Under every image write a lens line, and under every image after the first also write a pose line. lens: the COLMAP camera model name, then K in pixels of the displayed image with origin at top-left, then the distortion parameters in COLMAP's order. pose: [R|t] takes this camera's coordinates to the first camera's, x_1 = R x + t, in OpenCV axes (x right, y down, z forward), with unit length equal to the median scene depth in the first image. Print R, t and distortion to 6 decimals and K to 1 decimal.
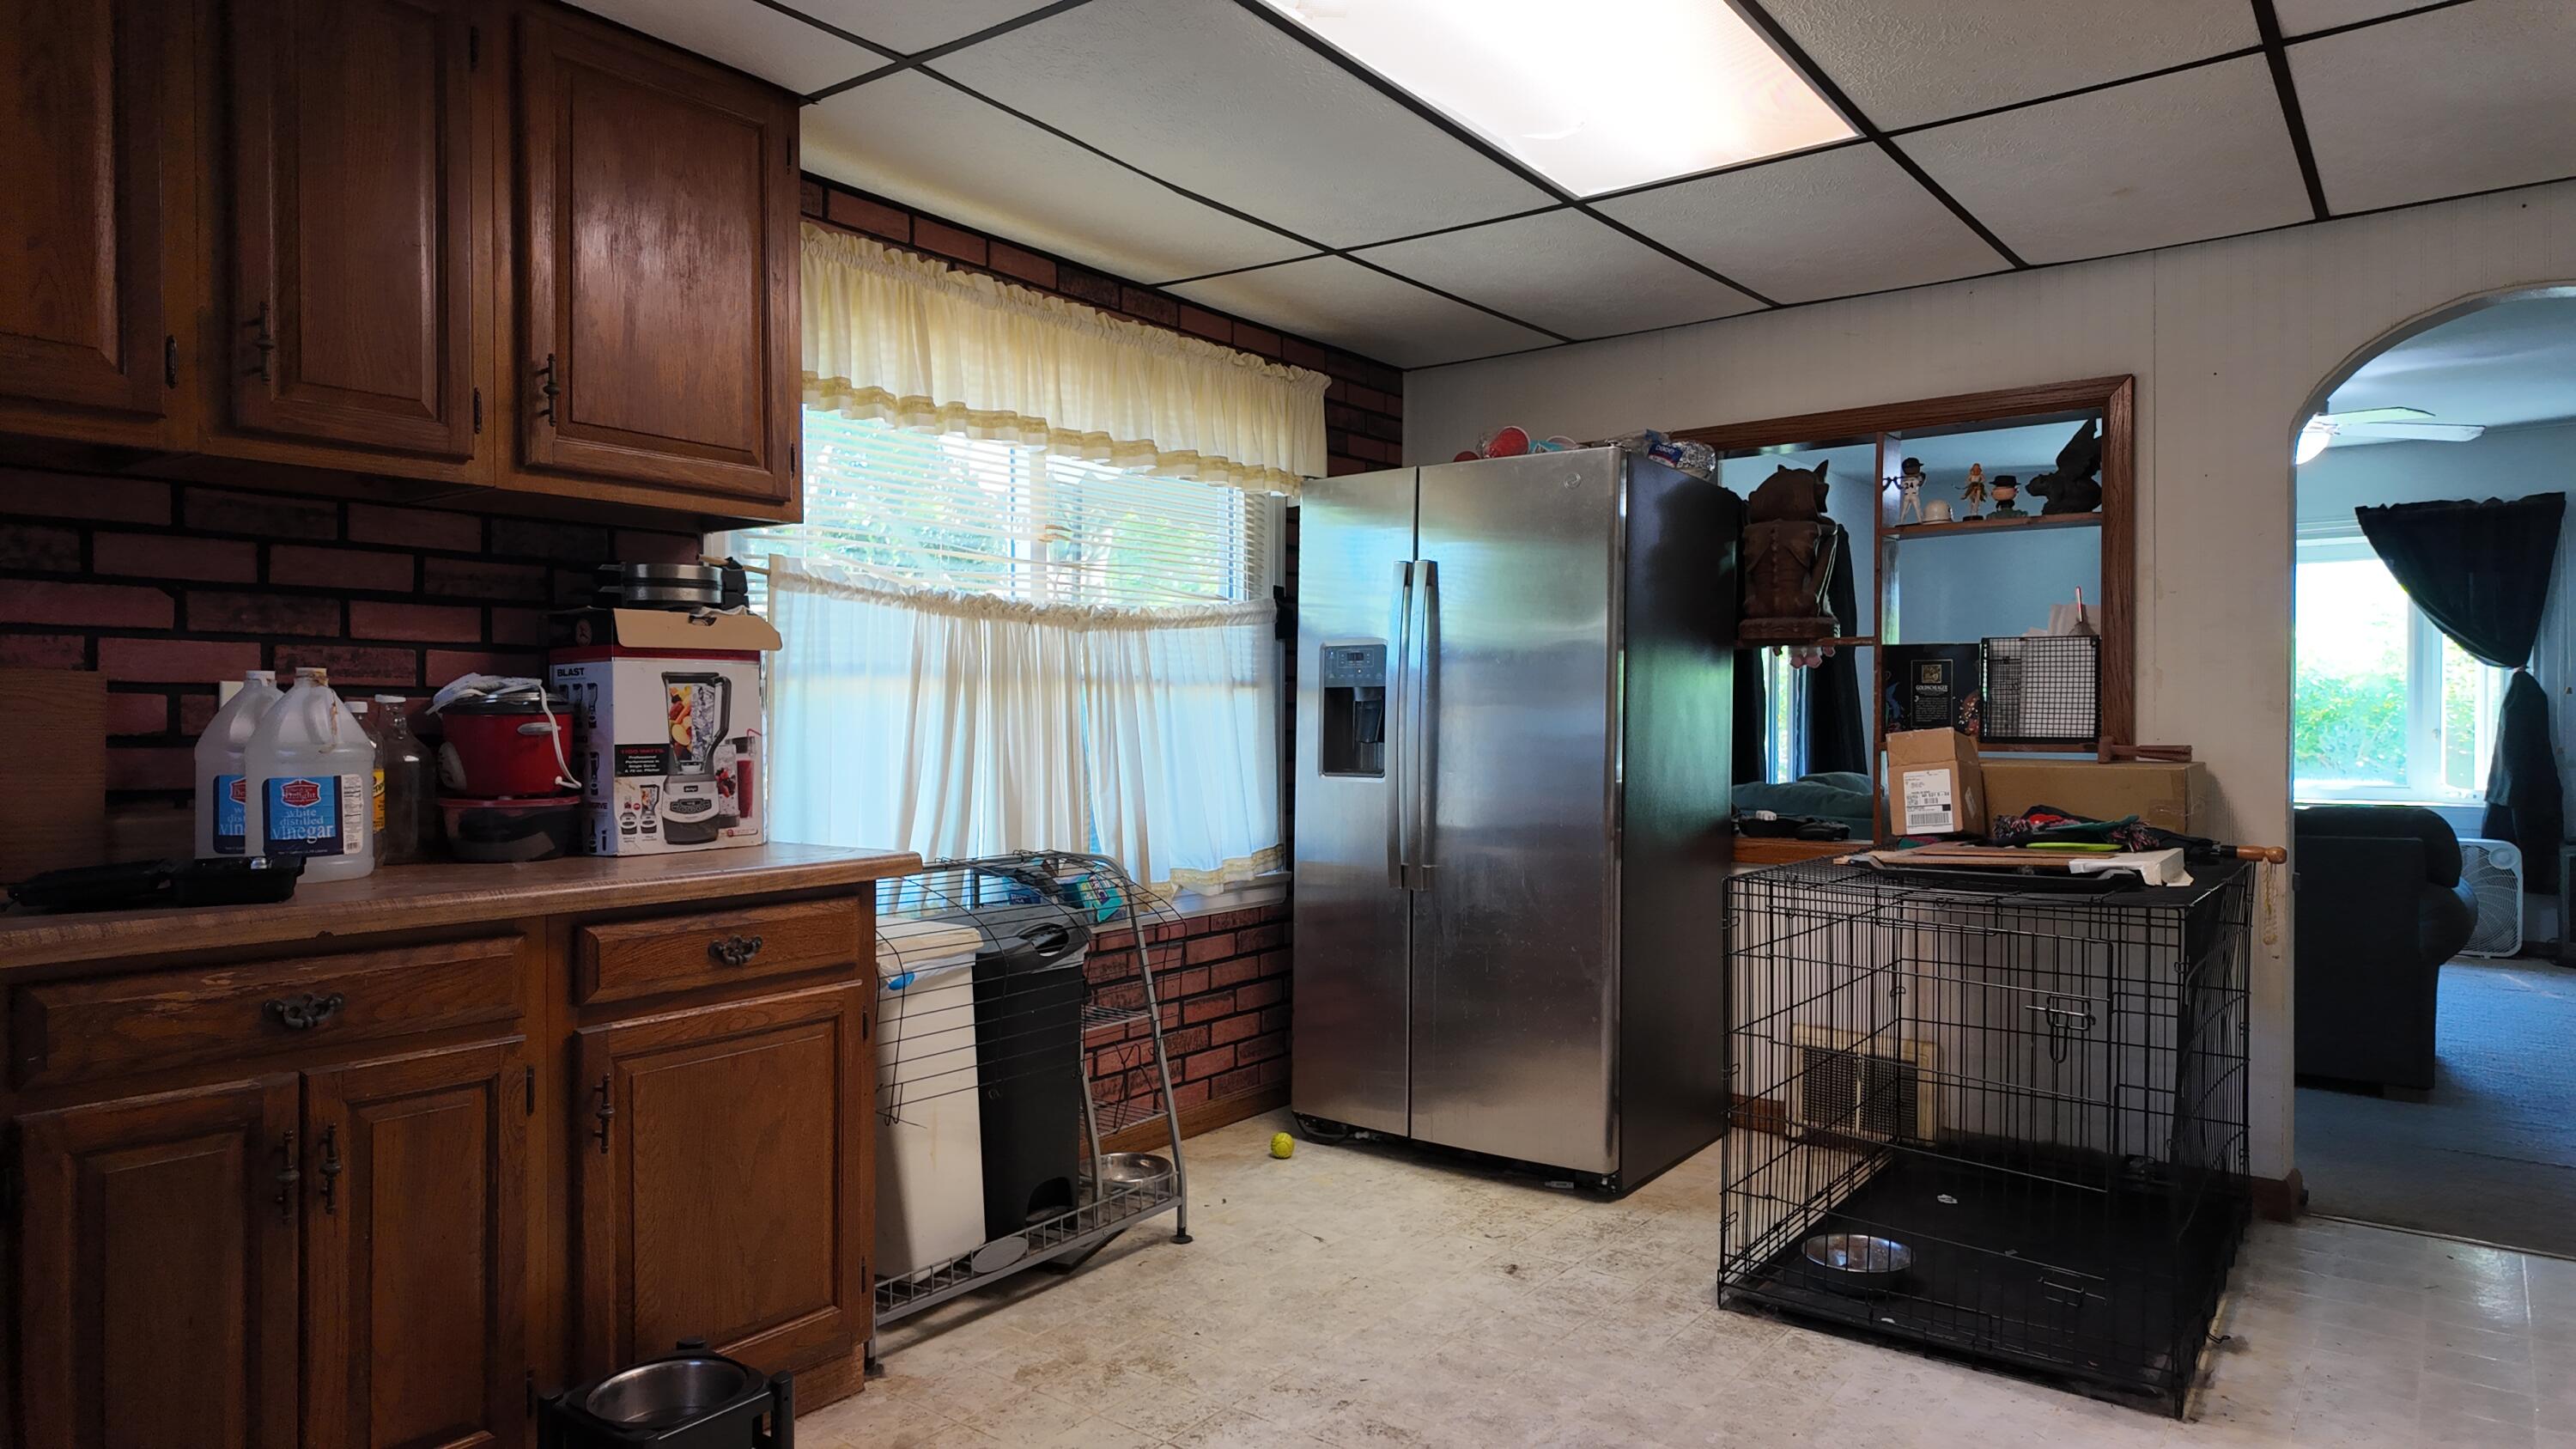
lens RADIAL K [[1518.1, 0, 1285.8], [0, 1518.1, 733.0], [0, 0, 1]] dist [0.005914, 0.000070]
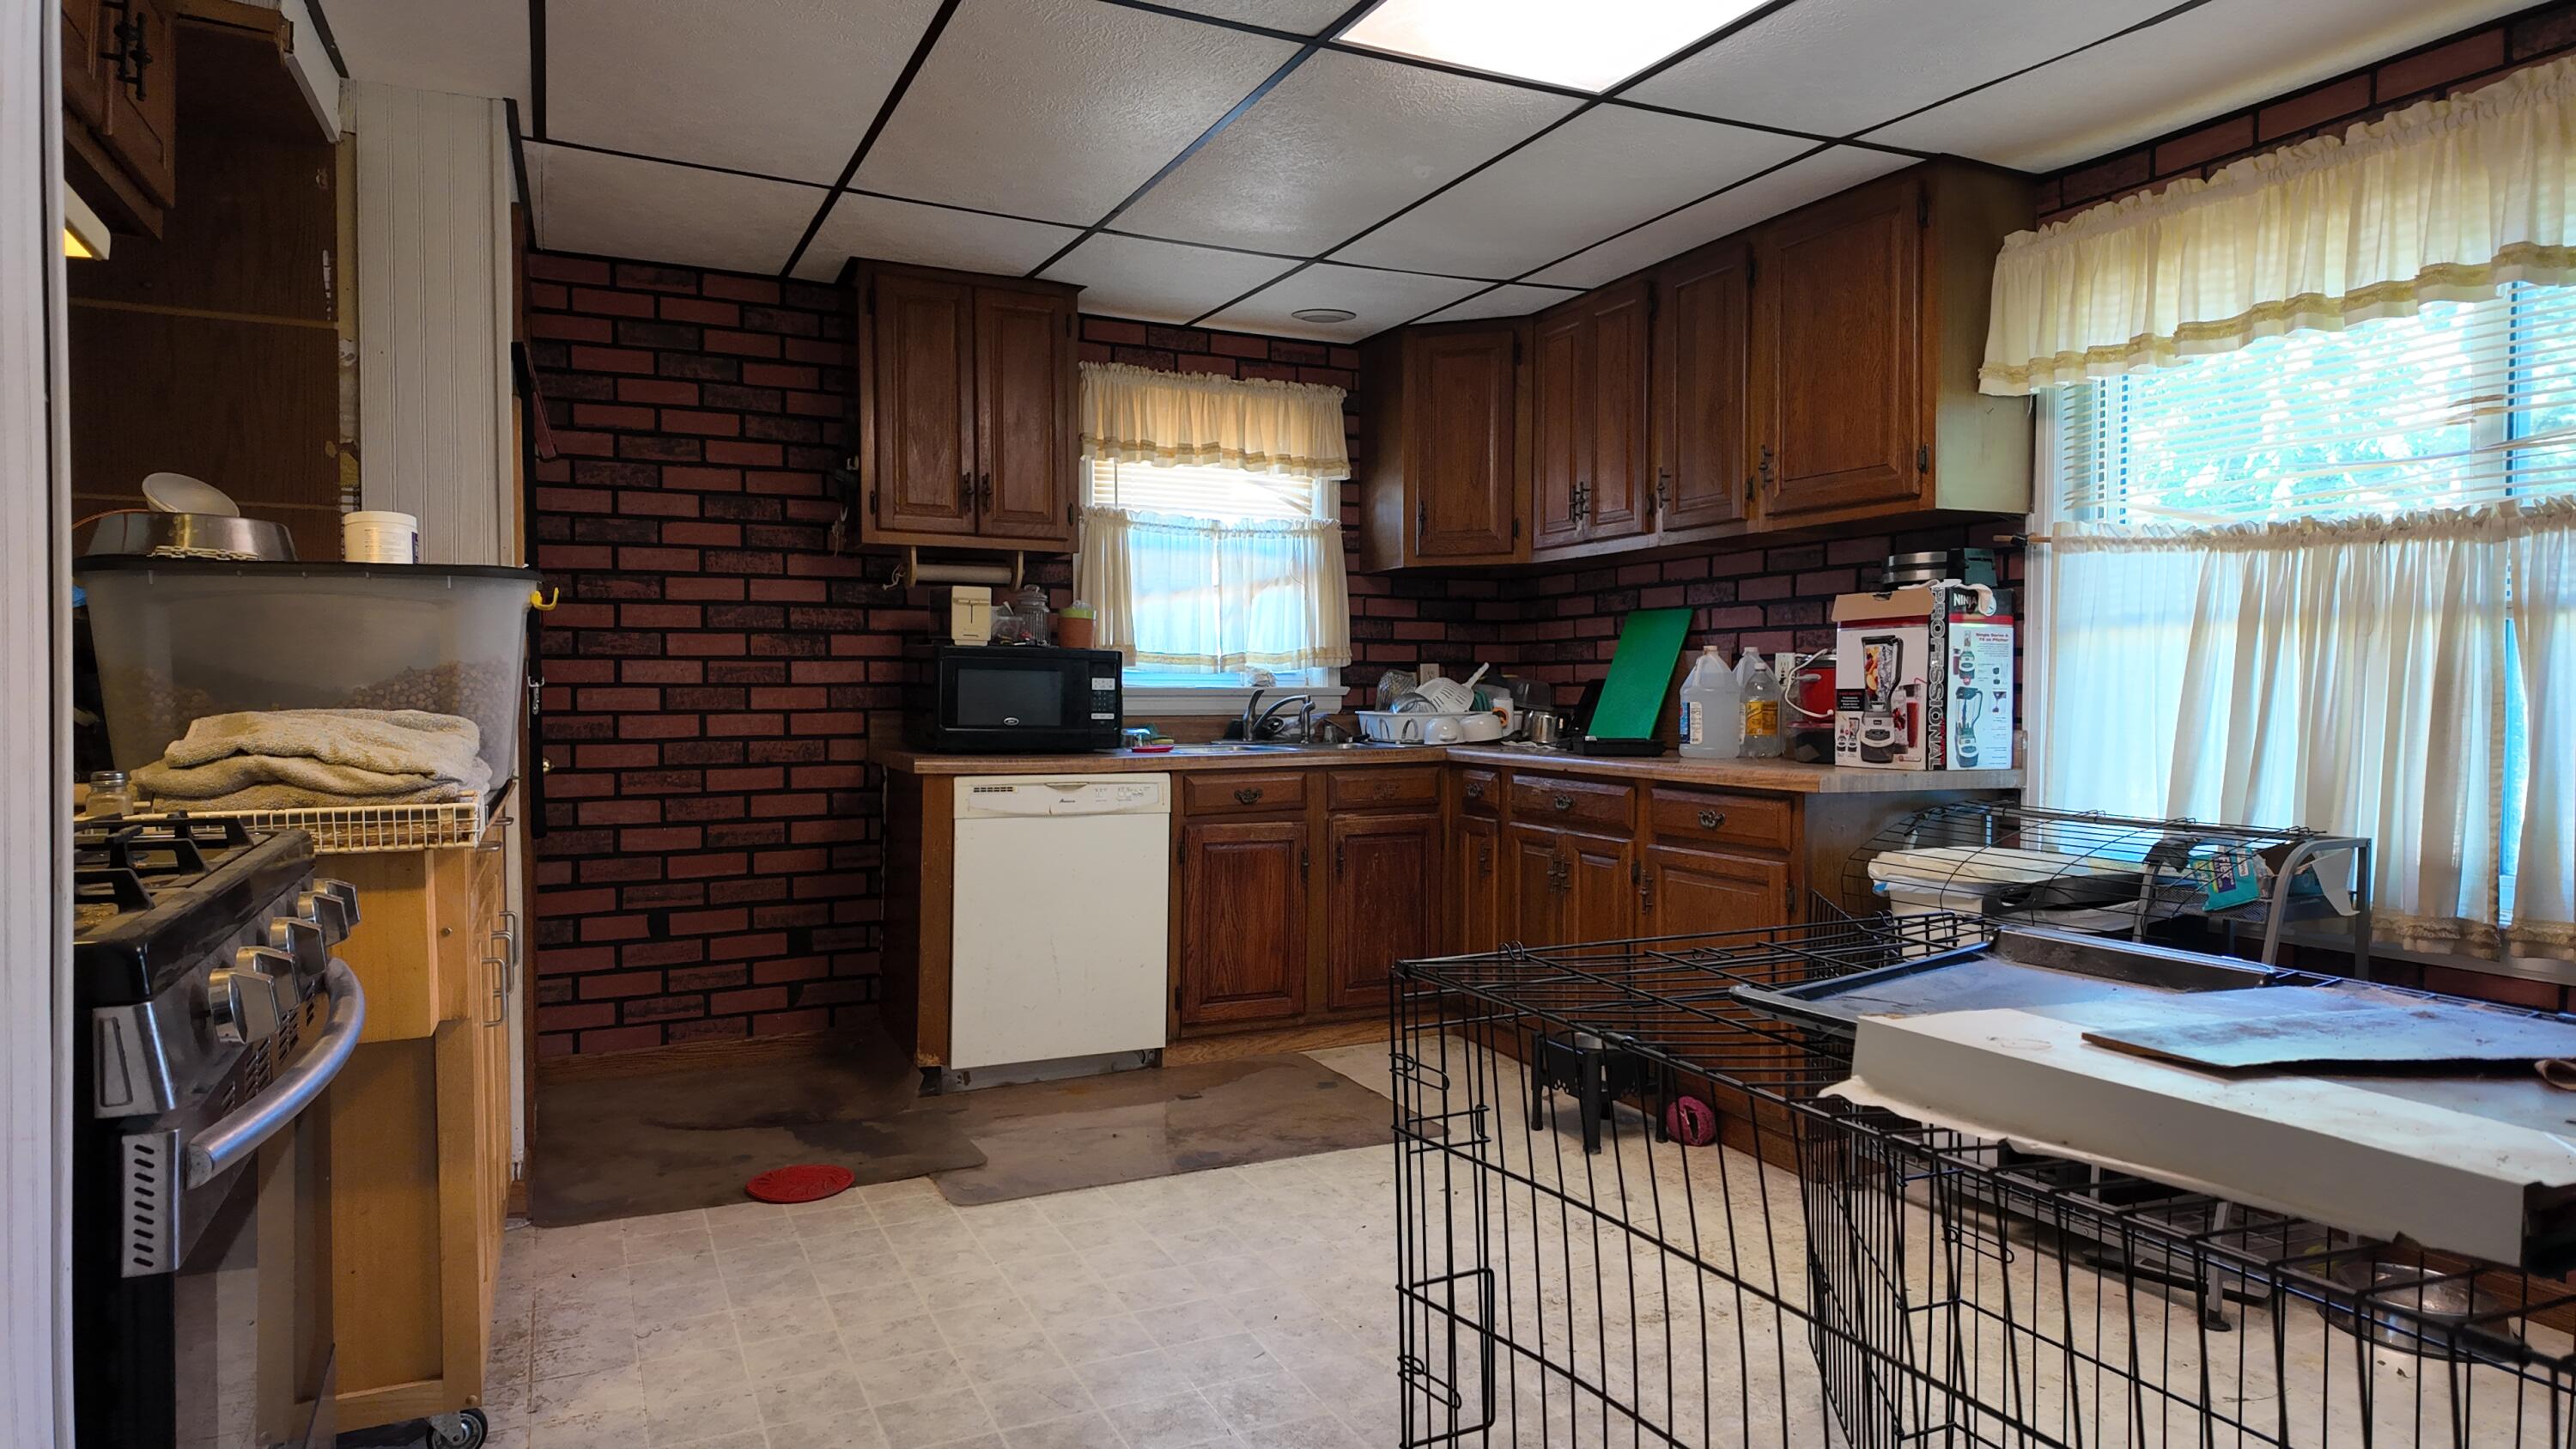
lens RADIAL K [[1518.1, 0, 1283.9], [0, 1518.1, 718.9], [0, 0, 1]] dist [0.005914, 0.000070]
pose [[-0.463596, 0.018408, -0.885856, 1.035827], [-0.007887, 0.999659, 0.024900, 0.004206], [0.886012, 0.018530, -0.463292, 1.138425]]
